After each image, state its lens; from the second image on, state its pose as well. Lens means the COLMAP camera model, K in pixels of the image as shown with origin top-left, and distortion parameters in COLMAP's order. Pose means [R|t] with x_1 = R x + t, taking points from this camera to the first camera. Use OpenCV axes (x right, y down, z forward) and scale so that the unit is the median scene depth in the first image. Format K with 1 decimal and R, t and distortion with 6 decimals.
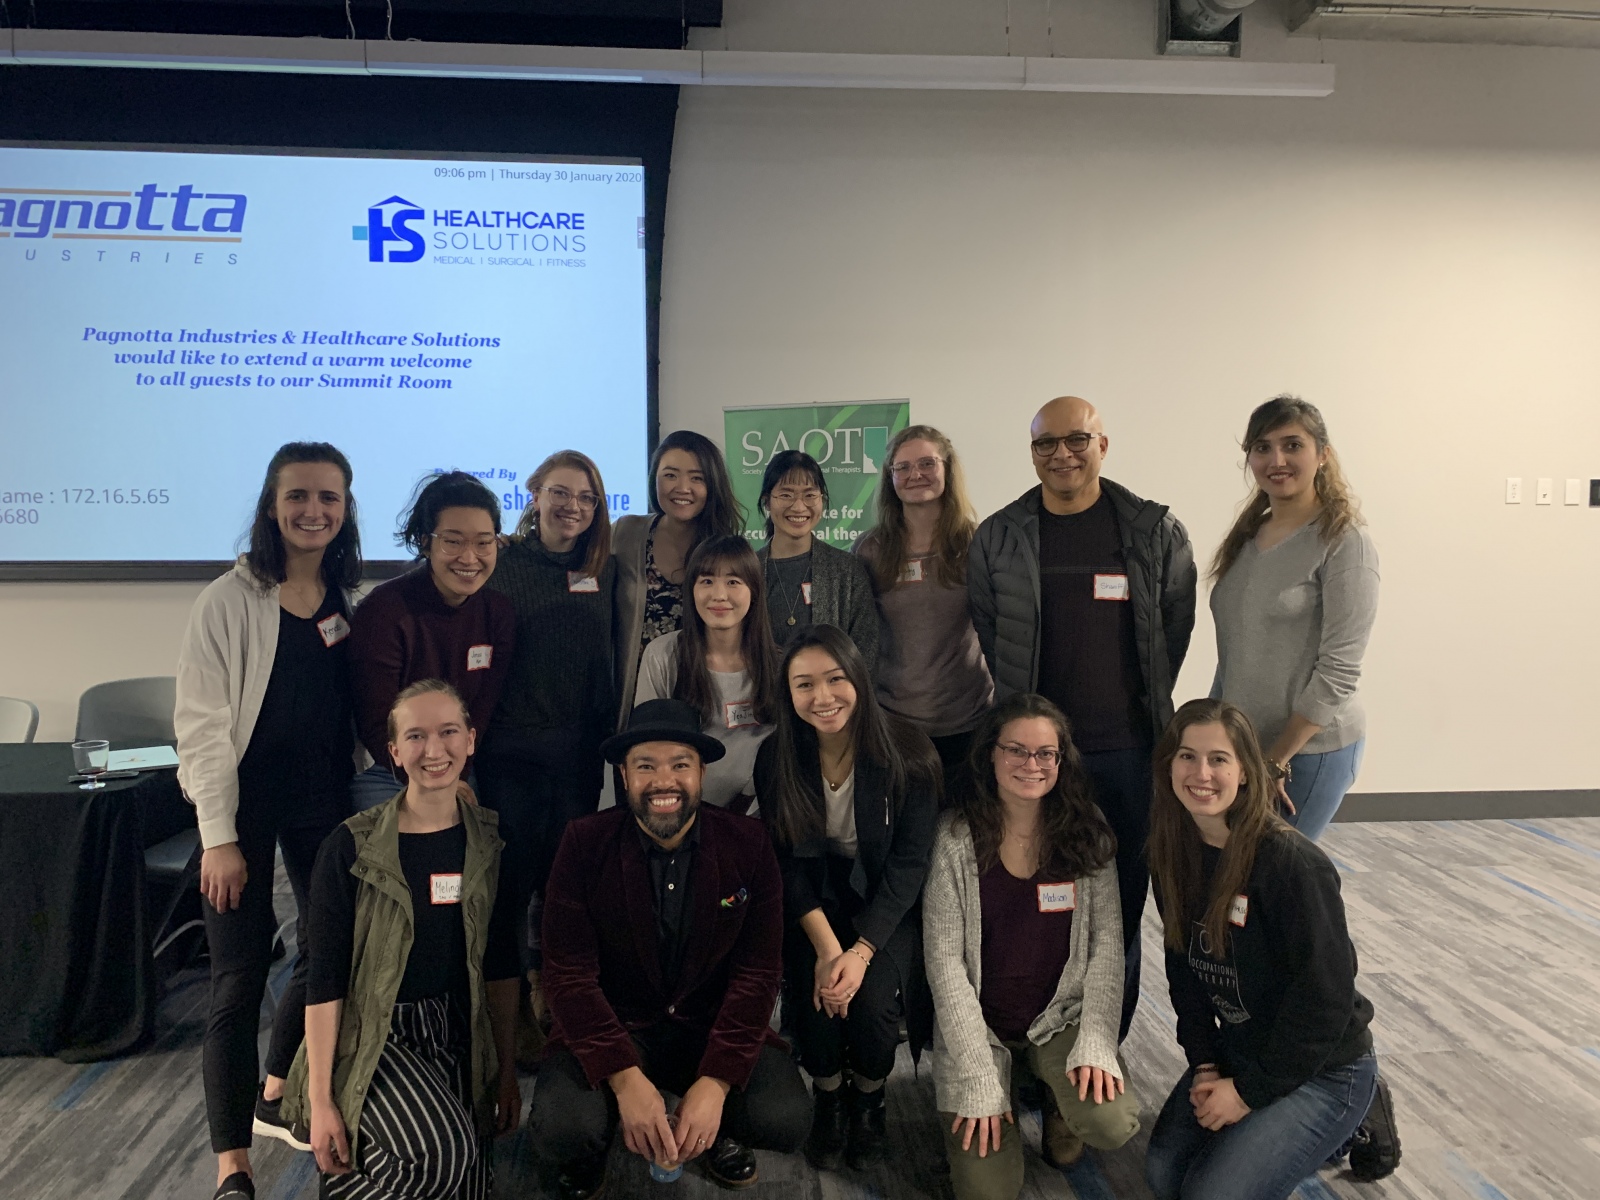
lens RADIAL K [[1230.3, 0, 793.6], [0, 1230.3, 596.0], [0, 0, 1]] dist [0.021641, -0.020147]
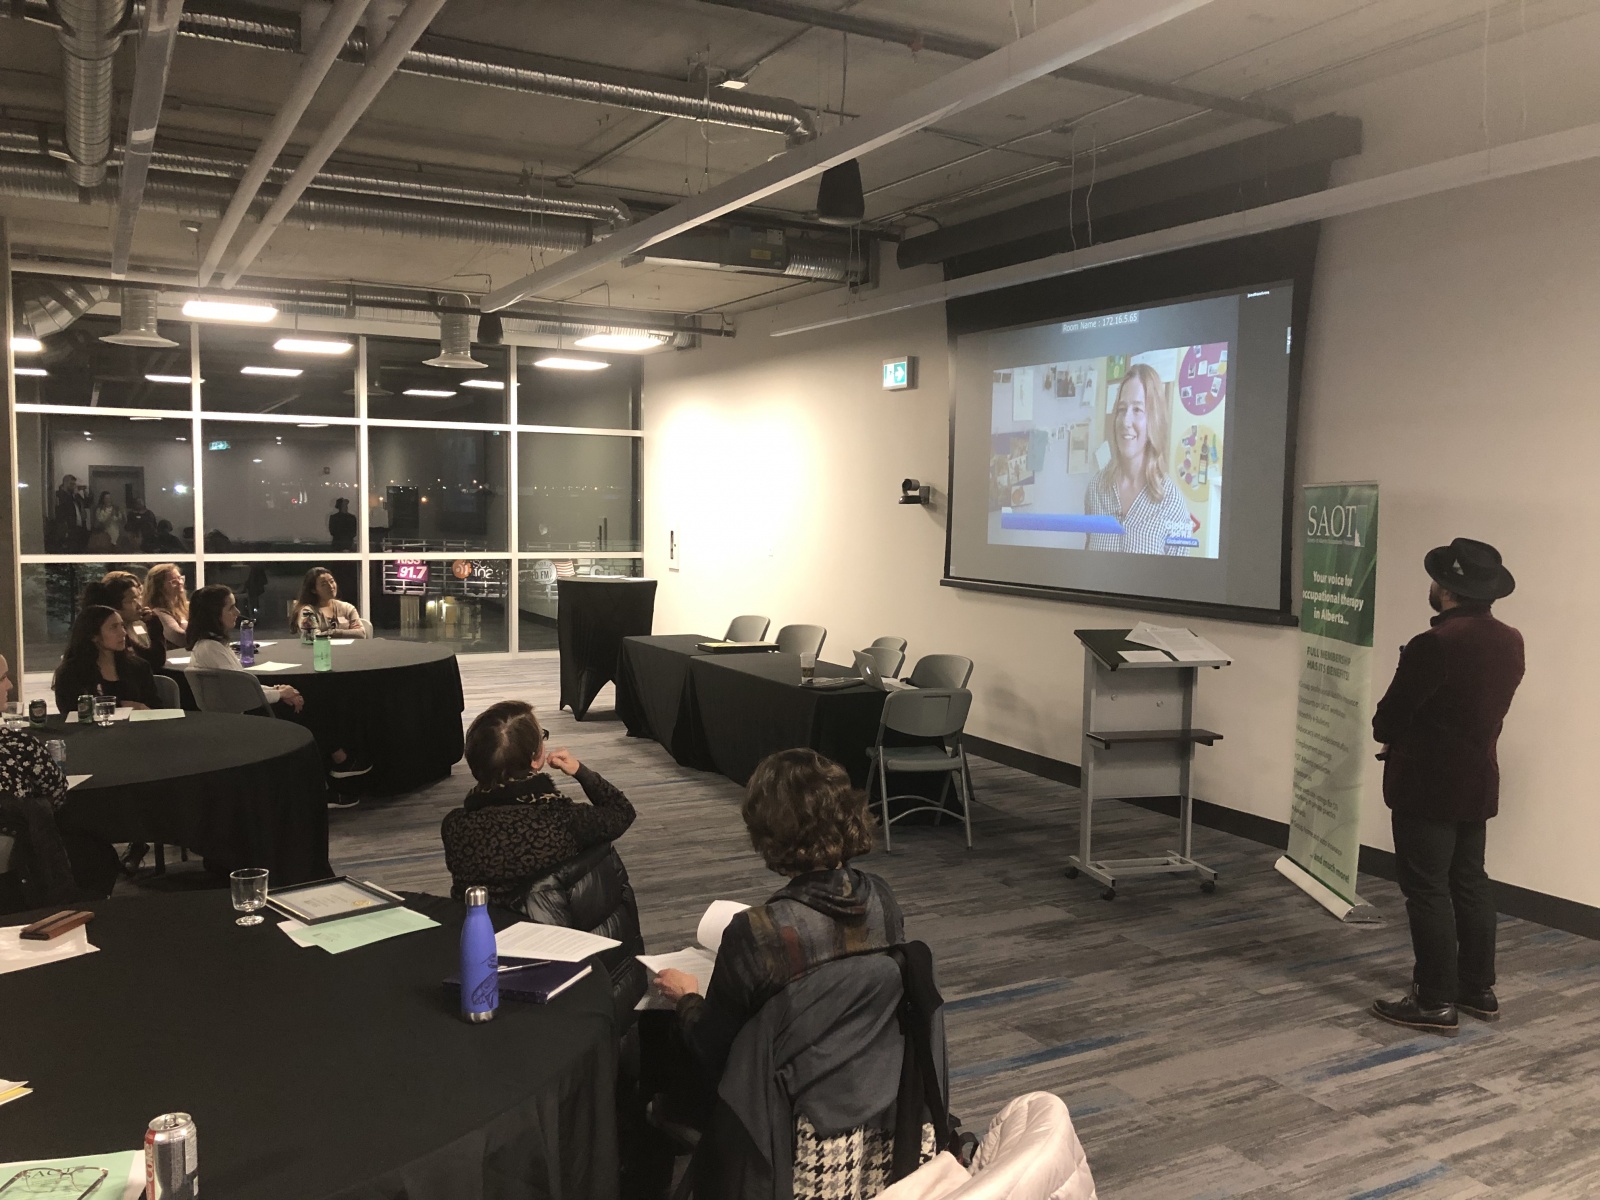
lens RADIAL K [[1334.3, 0, 783.3], [0, 1334.3, 590.2], [0, 0, 1]] dist [0.046093, -0.023337]
pose [[0.387940, 0.067182, -0.919233, 0.978359], [-0.092498, 0.995143, 0.033694, -0.053119], [0.917031, 0.071956, 0.392270, 0.049389]]
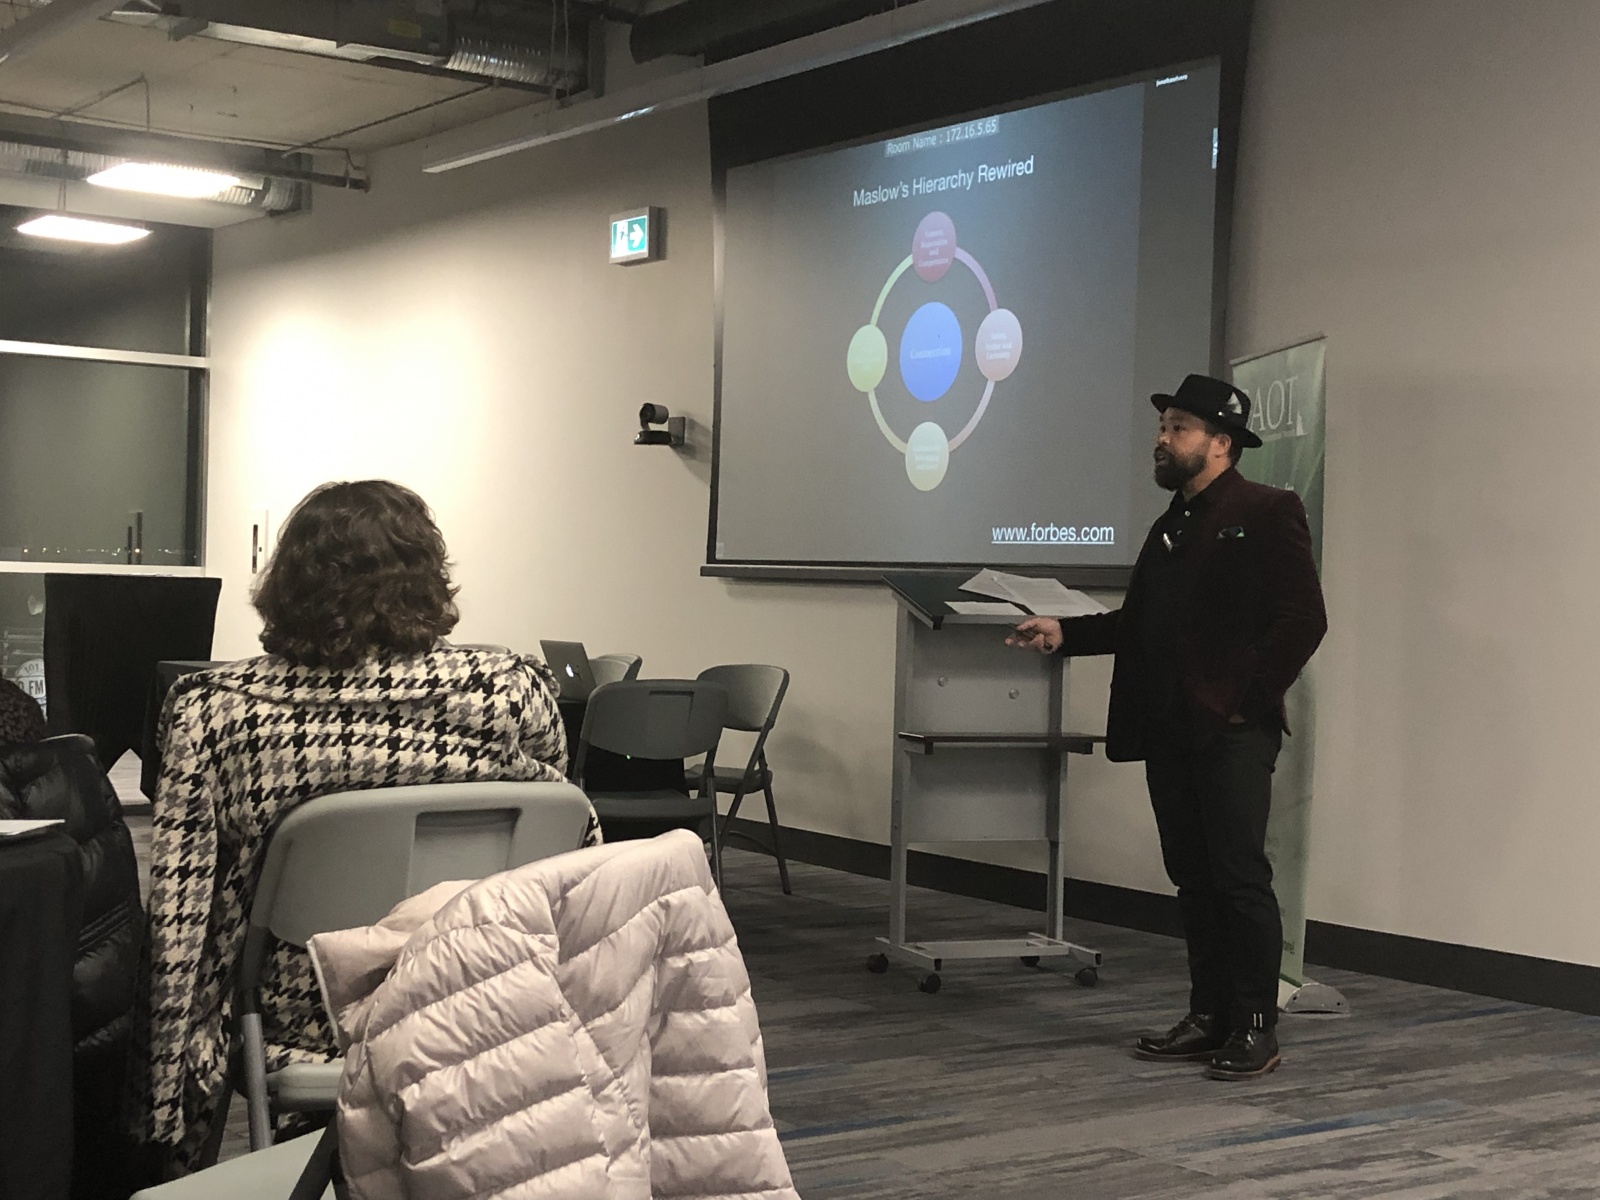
lens RADIAL K [[2310.4, 0, 799.9], [0, 2310.4, 593.4], [0, 0, 1]] dist [0.124901, 0.000000]
pose [[0.509174, 0.016178, -0.860512, 1.094281], [-0.097161, 0.994512, -0.038794, 0.073882], [0.855162, 0.103360, 0.507952, 0.056295]]
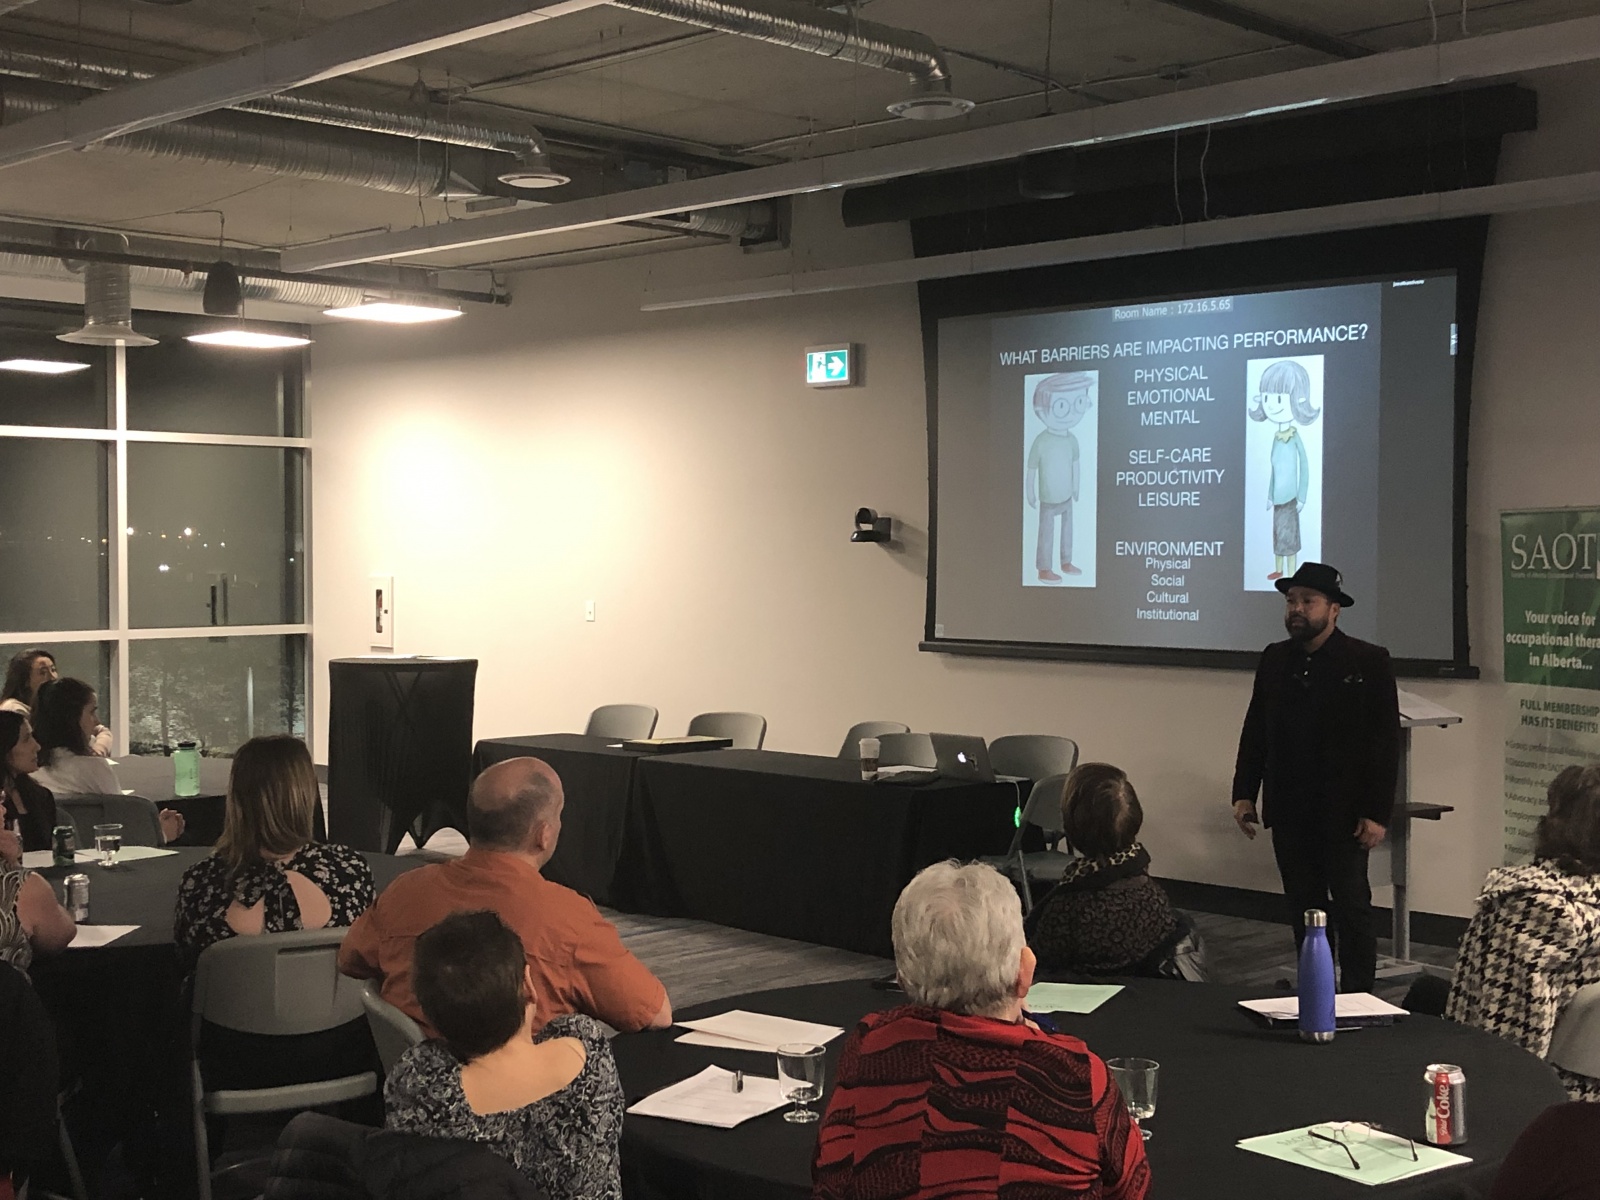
lens RADIAL K [[2174.2, 0, 756.5], [0, 2174.2, 606.6], [0, 0, 1]] dist [0.073905, 0.000000]
pose [[0.633566, 0.020643, -0.773414, 0.986326], [-0.064356, 0.997586, -0.026093, 0.010819], [0.771008, 0.066306, 0.633364, -0.623993]]
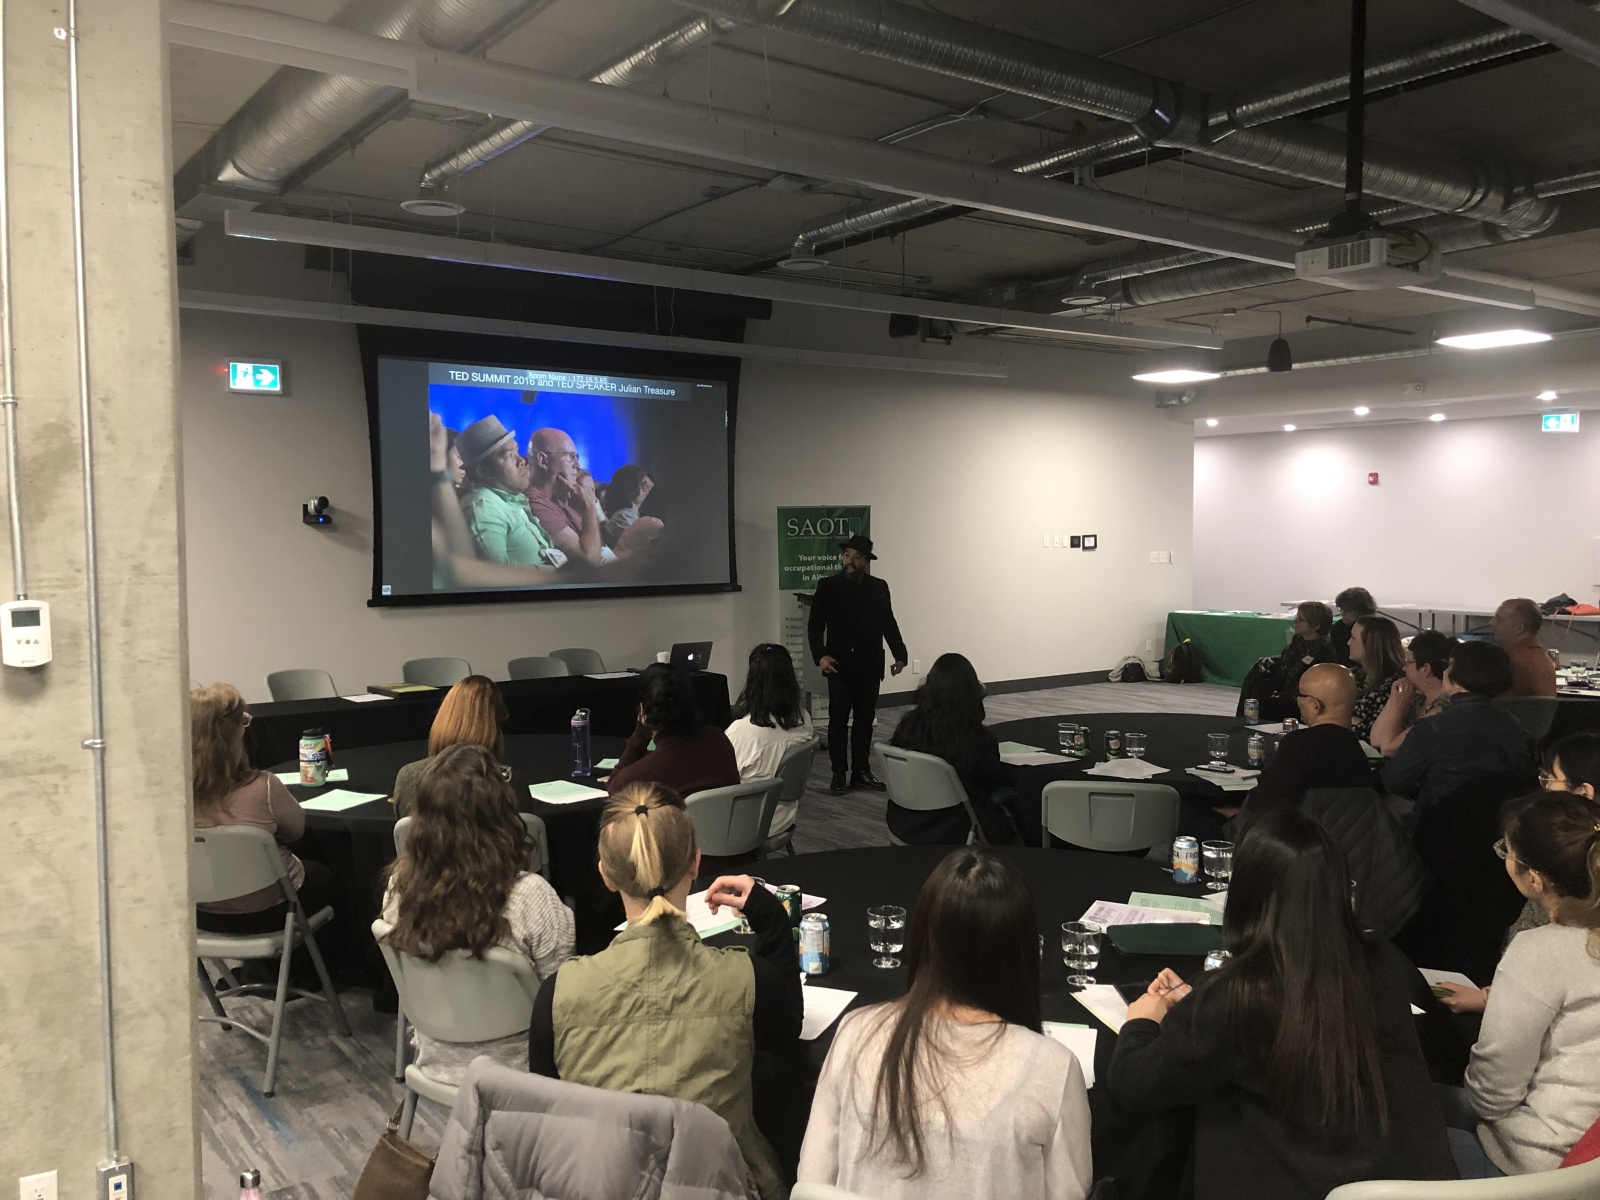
lens RADIAL K [[1334.3, 0, 793.9], [0, 1334.3, 583.0], [0, 0, 1]] dist [0.046093, -0.023337]
pose [[0.847113, -0.030745, 0.530522, -1.271860], [0.054330, 0.998104, -0.028910, 0.040185], [-0.528628, 0.053313, 0.847178, -0.930856]]
